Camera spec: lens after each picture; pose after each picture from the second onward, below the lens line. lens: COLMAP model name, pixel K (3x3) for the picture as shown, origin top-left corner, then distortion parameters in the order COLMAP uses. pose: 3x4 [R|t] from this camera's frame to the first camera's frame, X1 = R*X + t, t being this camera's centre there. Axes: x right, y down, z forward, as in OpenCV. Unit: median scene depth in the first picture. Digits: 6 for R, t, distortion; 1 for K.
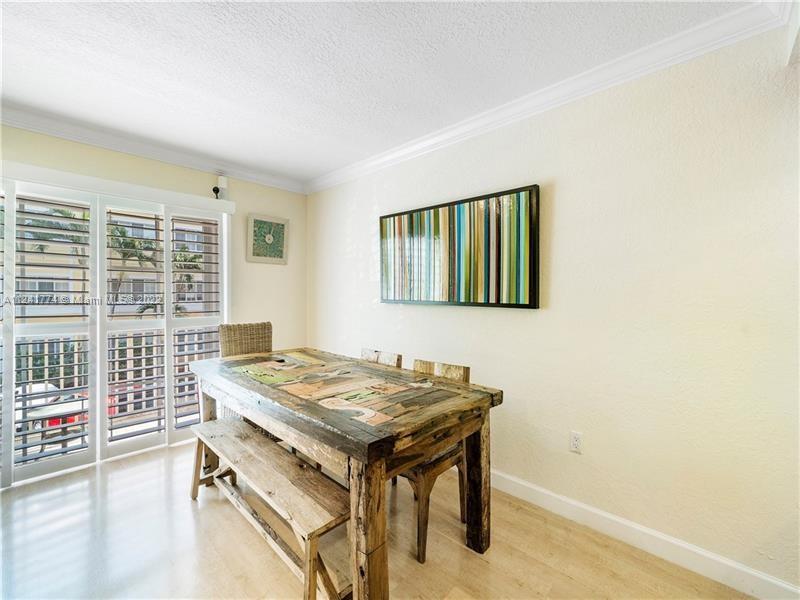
lens RADIAL K [[345.6, 0, 376.1], [0, 345.6, 300.3], [0, 0, 1]] dist [-0.008840, 0.001253]
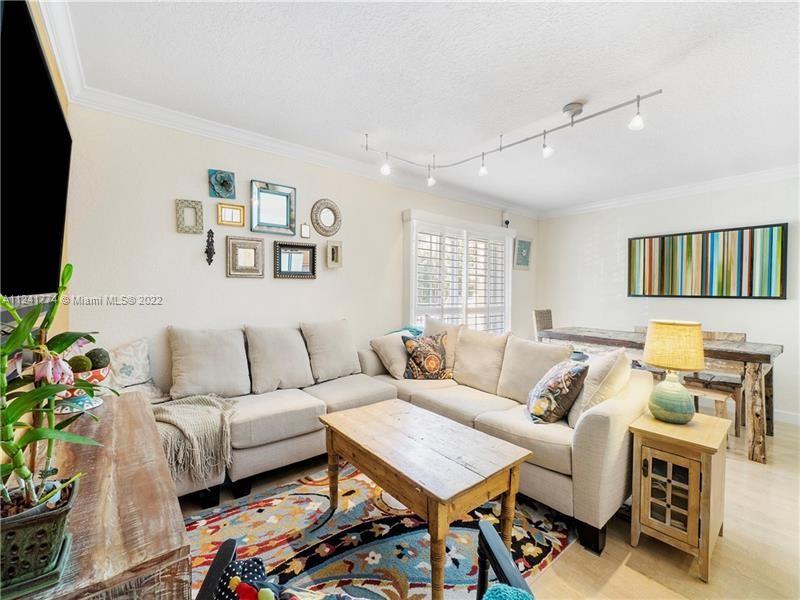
lens RADIAL K [[345.6, 0, 374.3], [0, 345.6, 298.5], [0, 0, 1]] dist [-0.008840, 0.001253]
pose [[0.990478, 0.003060, -0.137637, -1.035938], [-0.003728, 0.999982, -0.004595, 0.029615], [0.137621, 0.005065, 0.990472, -0.721243]]
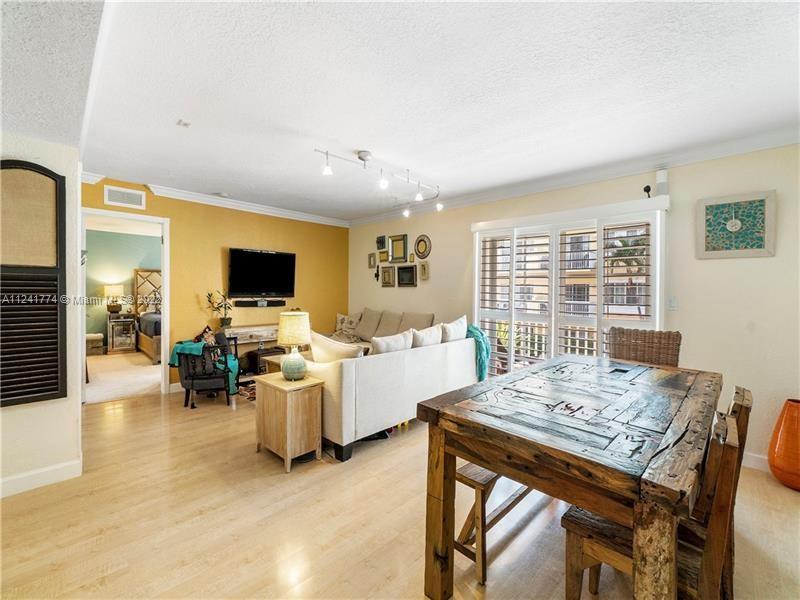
lens RADIAL K [[345.6, 0, 417.2], [0, 345.6, 304.5], [0, 0, 1]] dist [-0.008840, 0.001253]
pose [[0.035231, 0.035536, -0.998747, 0.600686], [-0.035722, 0.998774, 0.034277, -0.010480], [0.998741, 0.034470, 0.036457, 0.418781]]
